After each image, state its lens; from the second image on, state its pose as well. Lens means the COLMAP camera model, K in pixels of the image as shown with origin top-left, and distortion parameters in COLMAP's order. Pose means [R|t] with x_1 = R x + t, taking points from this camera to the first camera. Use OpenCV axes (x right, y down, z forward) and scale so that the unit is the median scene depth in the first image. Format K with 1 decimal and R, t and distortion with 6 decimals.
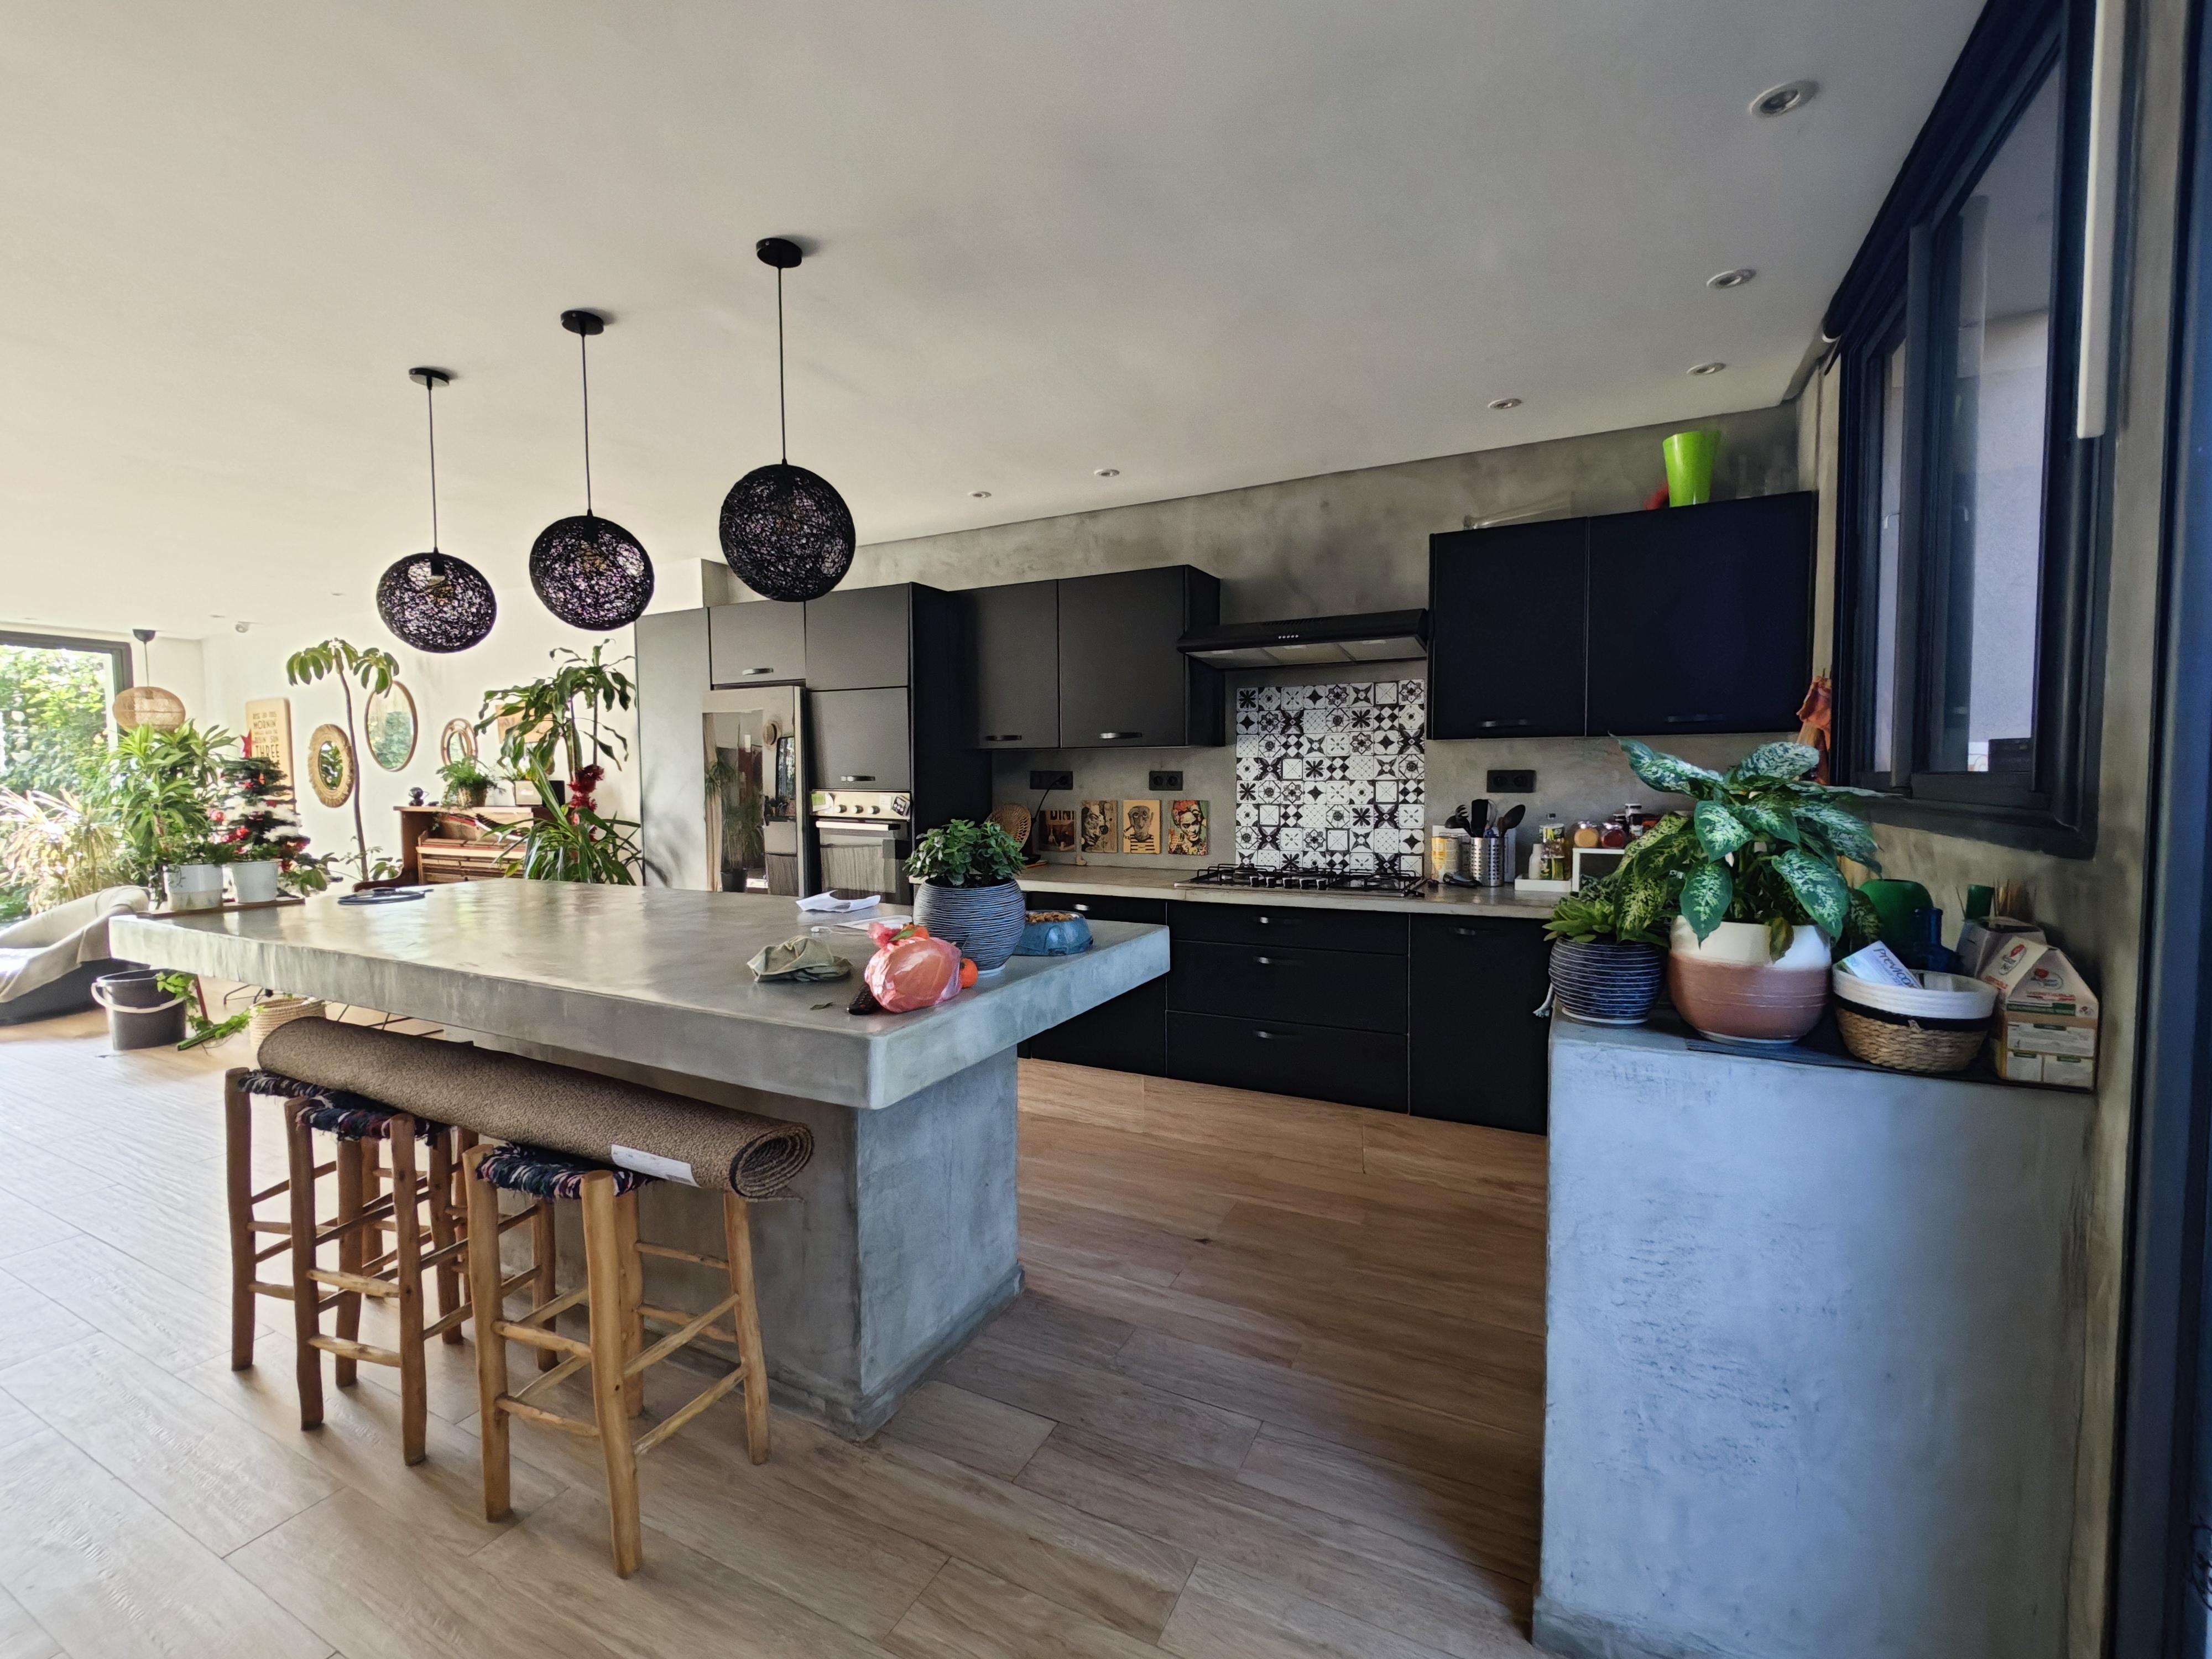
lens RADIAL K [[947.5, 0, 1100.9], [0, 947.5, 826.2], [0, 0, 1]] dist [0.000482, 0.000161]
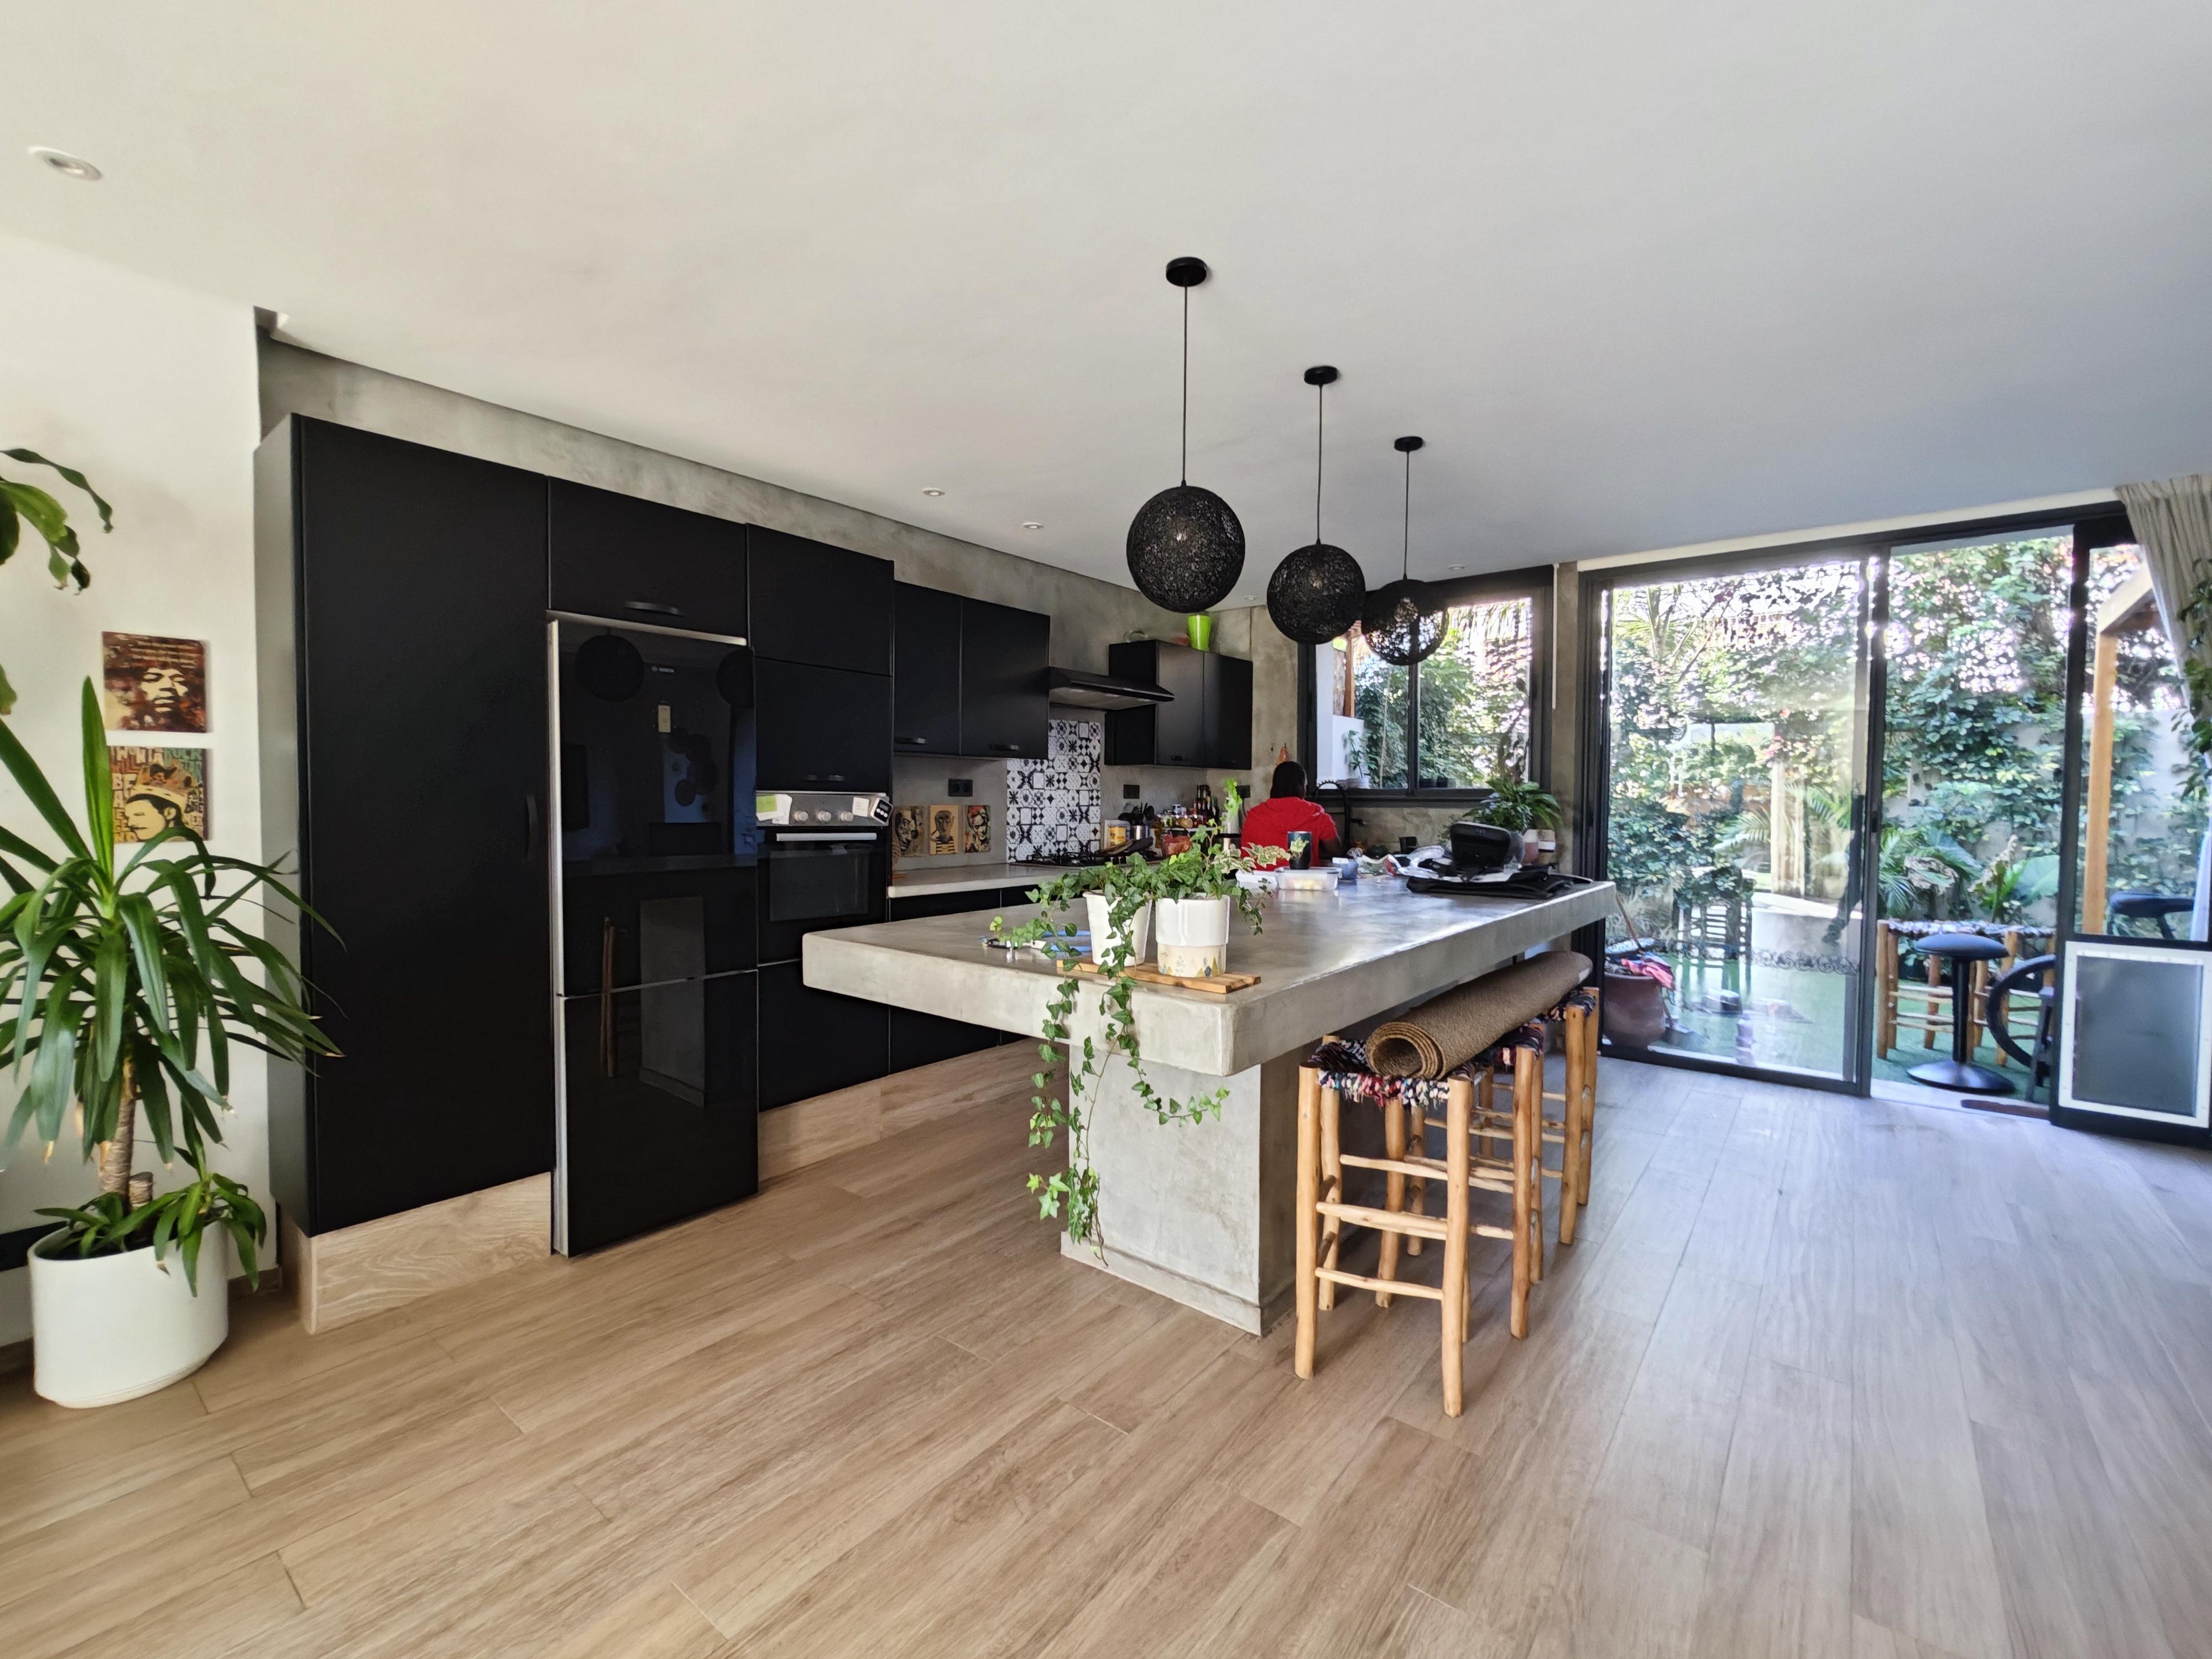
lens RADIAL K [[947.5, 0, 1100.9], [0, 947.5, 826.2], [0, 0, 1]] dist [0.000482, 0.000161]
pose [[0.208378, -0.022880, 0.977781, -1.064751], [0.042708, 0.998986, 0.014275, -0.012207], [-0.977116, 0.038785, 0.209143, 0.643673]]
